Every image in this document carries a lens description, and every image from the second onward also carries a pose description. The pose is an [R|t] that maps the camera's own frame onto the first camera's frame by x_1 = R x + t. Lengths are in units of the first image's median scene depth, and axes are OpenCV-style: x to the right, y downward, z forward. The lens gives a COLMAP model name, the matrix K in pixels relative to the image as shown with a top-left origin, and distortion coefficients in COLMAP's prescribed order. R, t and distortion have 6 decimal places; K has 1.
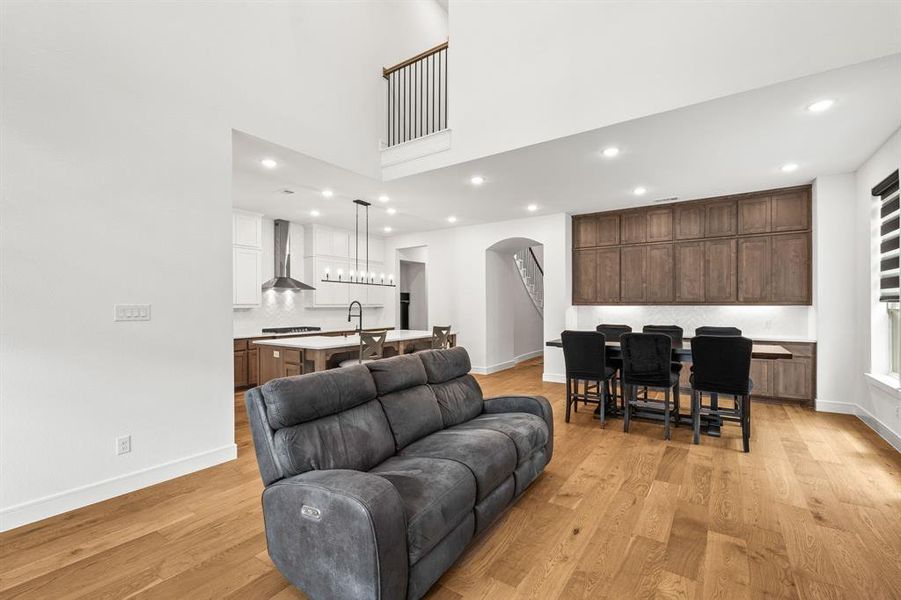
lens RADIAL K [[398.9, 0, 451.1], [0, 398.9, 303.8], [0, 0, 1]] dist [-0.000154, -0.001600]
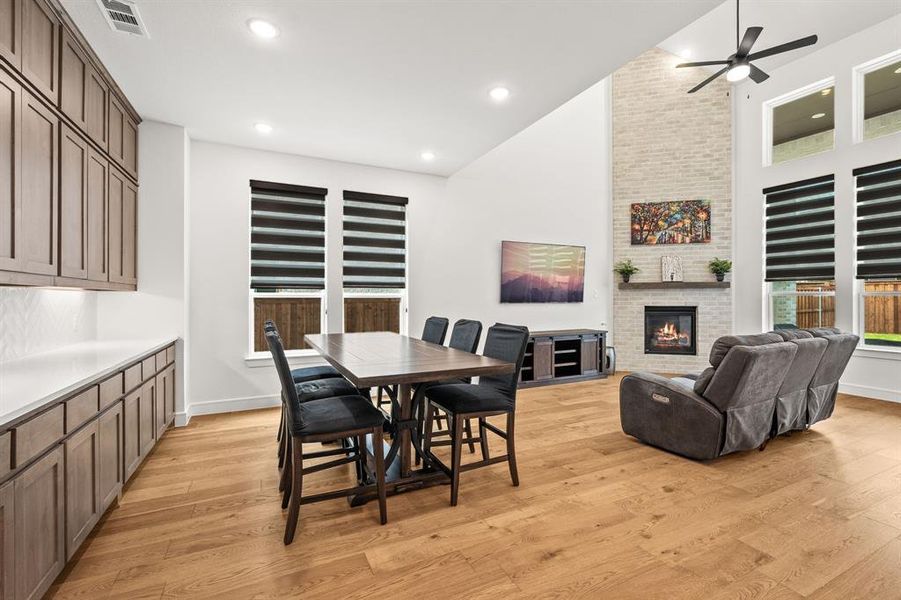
lens RADIAL K [[398.9, 0, 455.8], [0, 398.9, 298.0], [0, 0, 1]] dist [-0.000154, -0.001600]
pose [[-0.869697, 0.004135, 0.493569, 0.051646], [0.004833, 0.999988, 0.000139, 0.015035], [-0.493563, 0.002506, -0.869707, 1.038925]]
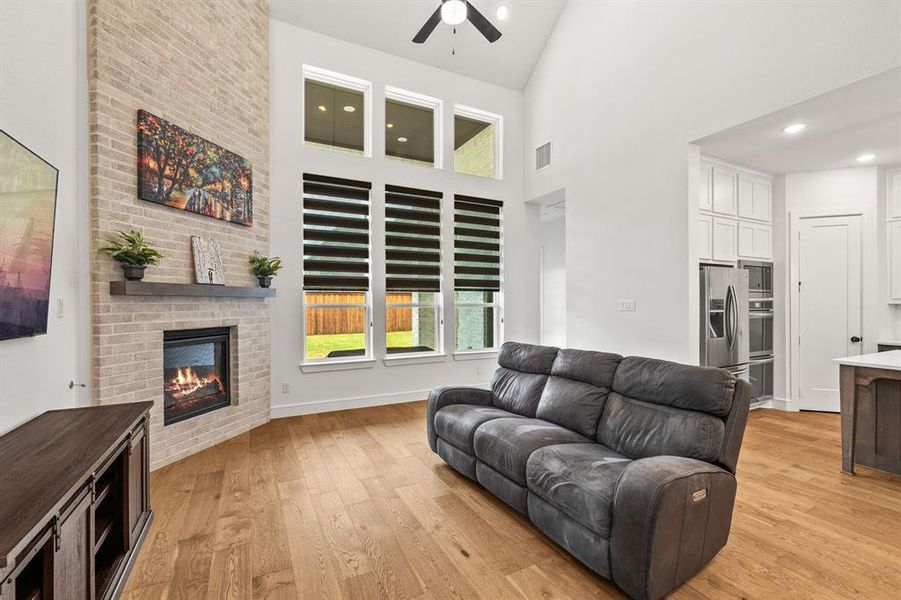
lens RADIAL K [[398.9, 0, 453.0], [0, 398.9, 303.6], [0, 0, 1]] dist [-0.000154, -0.001600]
pose [[-0.468674, 0.006396, -0.883348, 0.391696], [0.001508, 0.999978, 0.006441, 0.001468], [0.883370, 0.001686, -0.468673, 0.490796]]
